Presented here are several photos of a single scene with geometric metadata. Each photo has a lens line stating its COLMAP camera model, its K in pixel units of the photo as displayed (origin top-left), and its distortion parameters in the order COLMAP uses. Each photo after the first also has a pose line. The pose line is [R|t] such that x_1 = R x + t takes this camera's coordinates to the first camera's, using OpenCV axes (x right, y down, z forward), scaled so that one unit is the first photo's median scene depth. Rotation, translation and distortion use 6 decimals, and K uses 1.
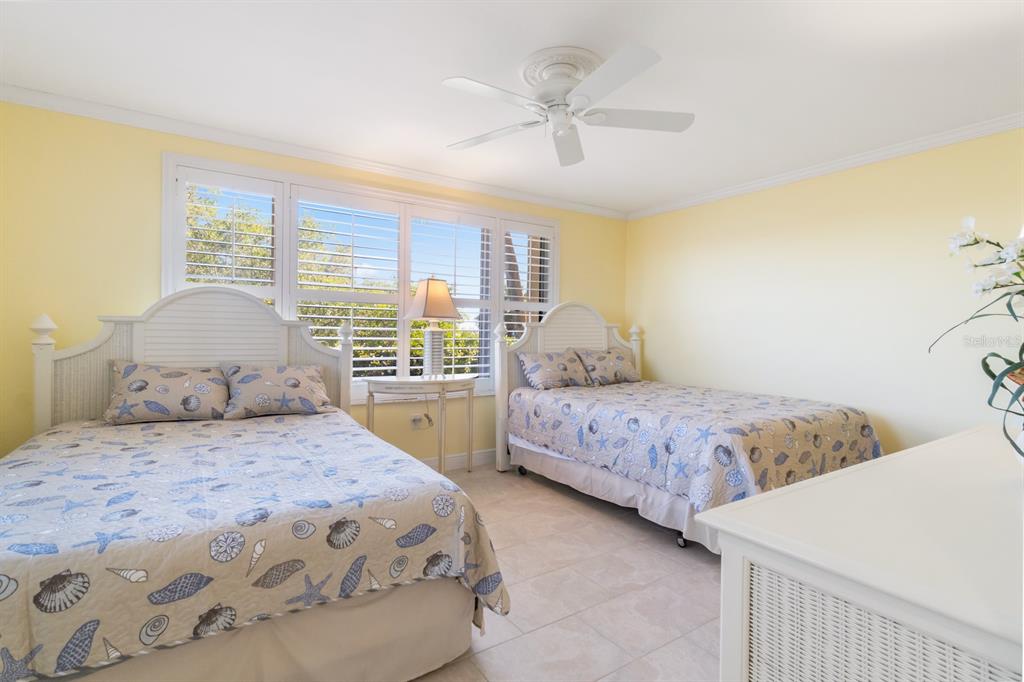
lens RADIAL K [[479.6, 0, 508.7], [0, 479.6, 335.3], [0, 0, 1]] dist [0.001400, -0.000118]
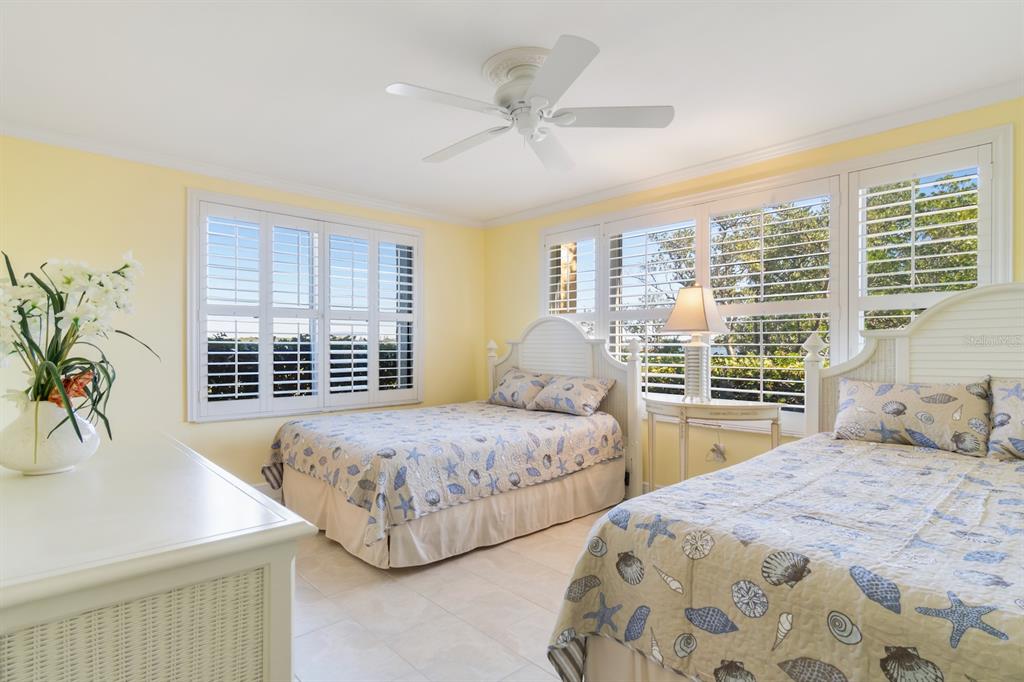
lens RADIAL K [[539.0, 0, 509.0], [0, 539.0, 347.1], [0, 0, 1]] dist [-0.003030, -0.001030]
pose [[0.175093, -0.009509, -0.984506, 0.759963], [-0.001446, 0.999950, -0.009915, 0.001869], [0.984551, 0.003159, 0.175070, 0.514334]]
